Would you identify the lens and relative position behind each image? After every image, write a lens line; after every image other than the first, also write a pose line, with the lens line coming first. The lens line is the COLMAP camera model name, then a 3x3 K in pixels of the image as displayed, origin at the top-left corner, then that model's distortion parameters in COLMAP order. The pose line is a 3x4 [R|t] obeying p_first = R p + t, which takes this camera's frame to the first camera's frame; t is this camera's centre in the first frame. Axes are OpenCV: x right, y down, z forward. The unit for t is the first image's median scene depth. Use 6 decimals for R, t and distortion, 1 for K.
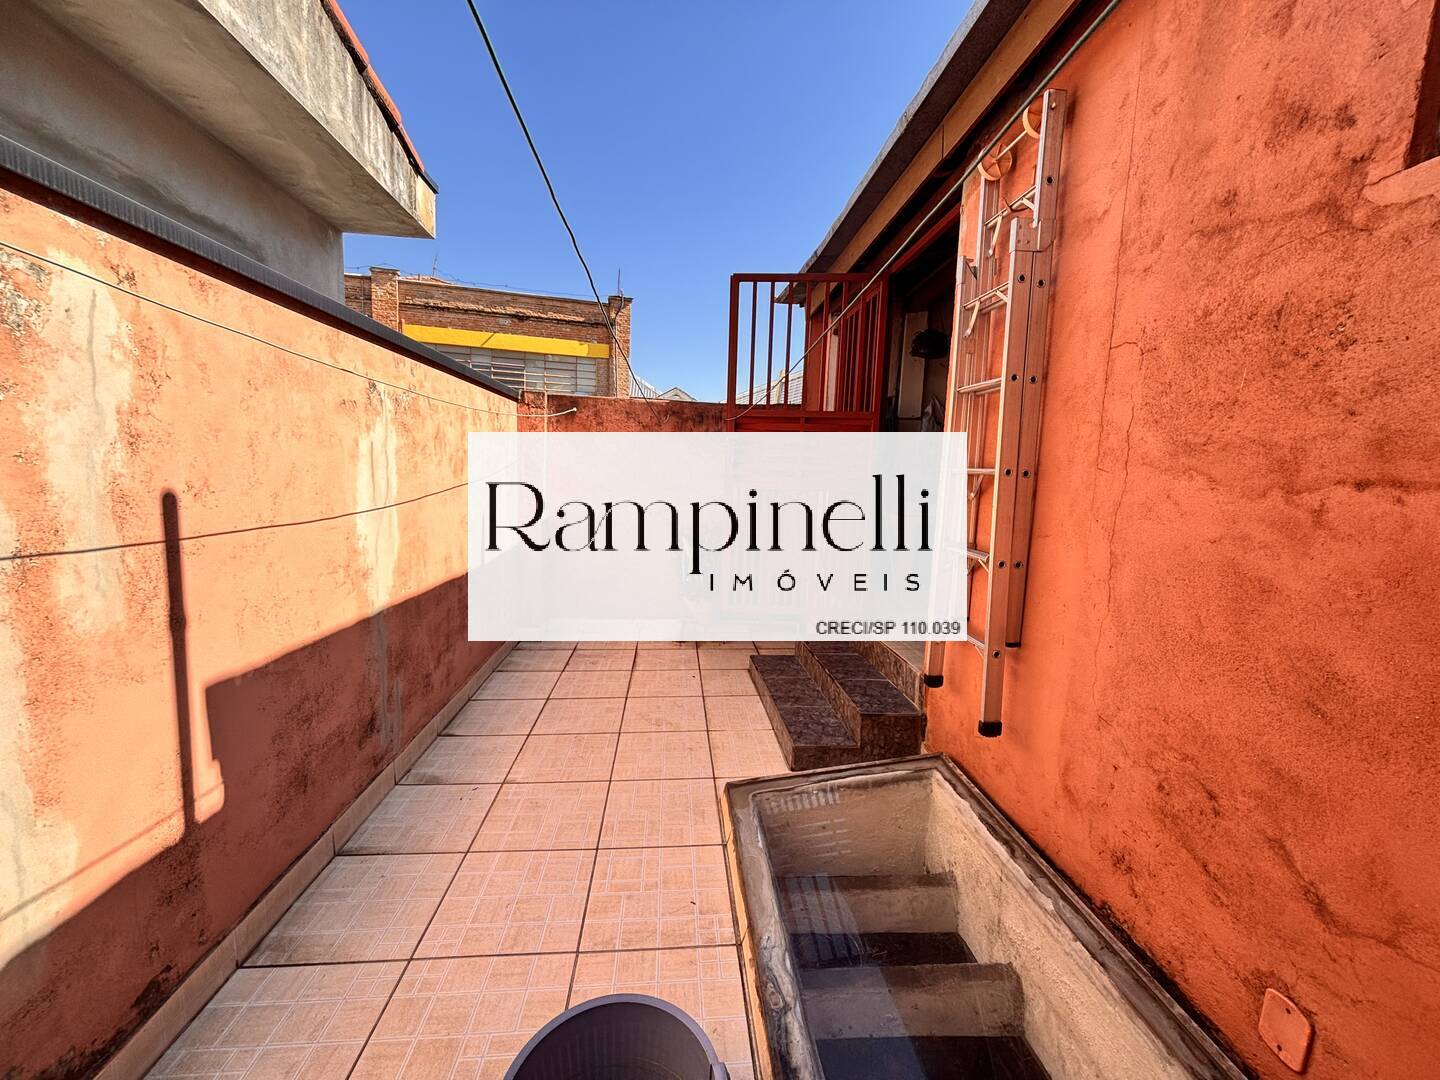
lens RADIAL K [[580.6, 0, 724.7], [0, 580.6, 543.2], [0, 0, 1]] dist [-0.000017, -0.000506]
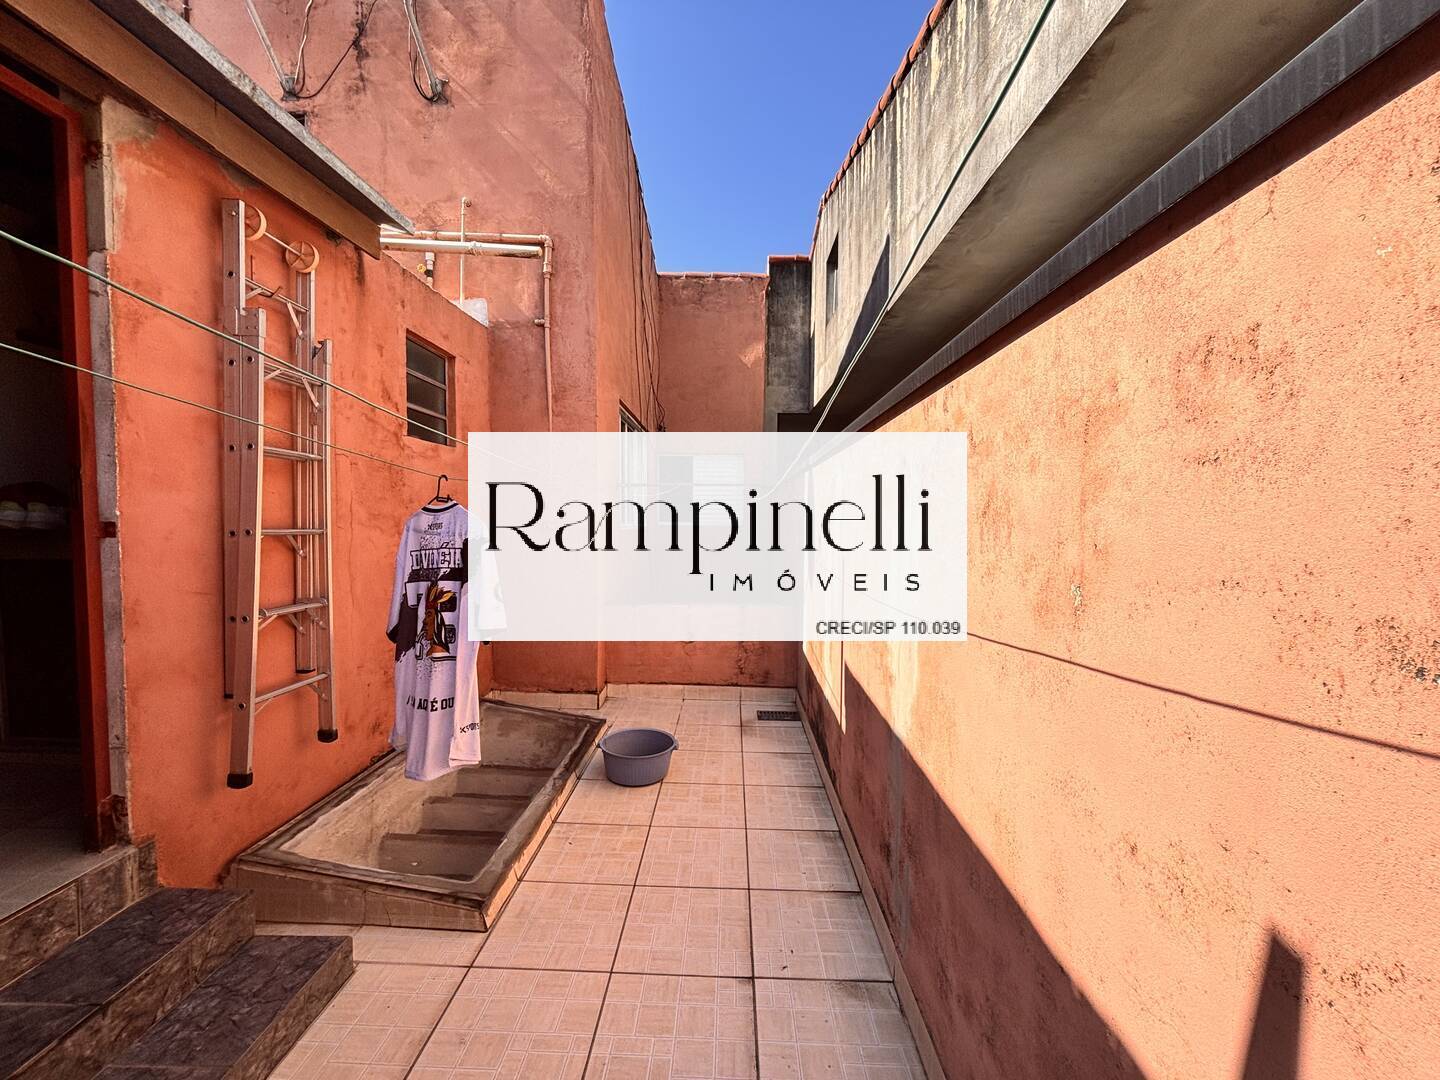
lens RADIAL K [[580.6, 0, 717.4], [0, 580.6, 546.6], [0, 0, 1]] dist [-0.000017, -0.000506]
pose [[-0.992774, -0.049961, 0.109100, -0.539279], [-0.030729, 0.984736, 0.171320, -0.351866], [-0.115994, 0.166730, -0.979156, 2.270392]]
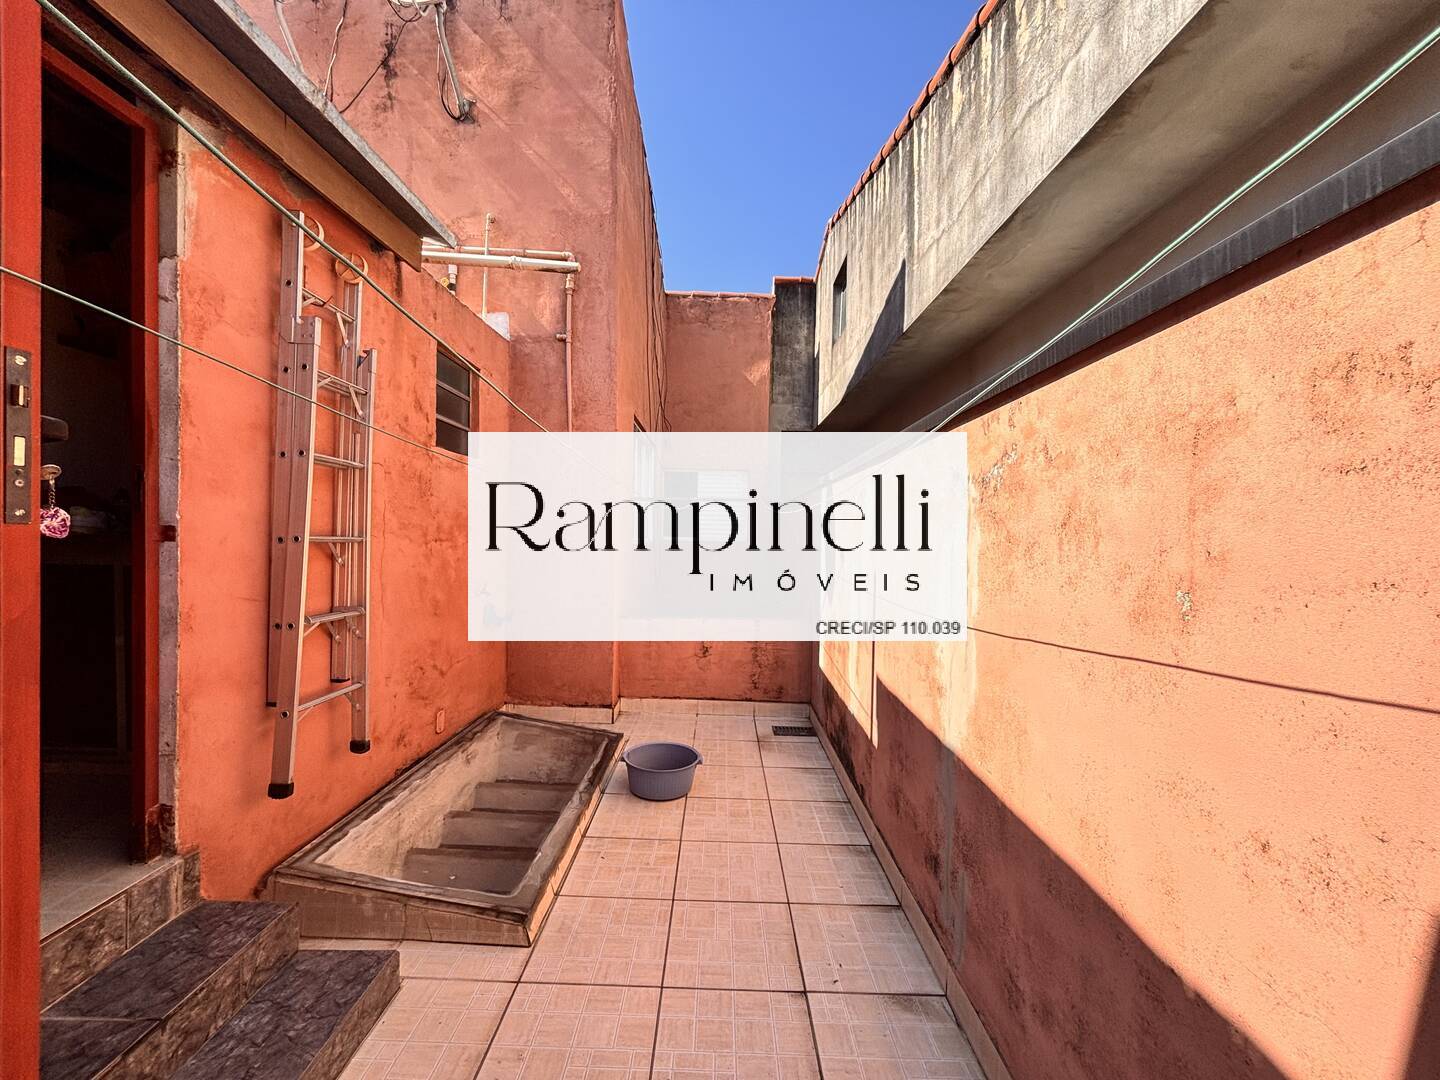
lens RADIAL K [[580.6, 0, 717.5], [0, 580.6, 546.7], [0, 0, 1]] dist [-0.000017, -0.000506]
pose [[-0.994188, -0.057139, 0.091247, -0.423346], [-0.043821, 0.988924, 0.141804, -0.337931], [-0.098339, 0.136981, -0.985680, 2.297235]]
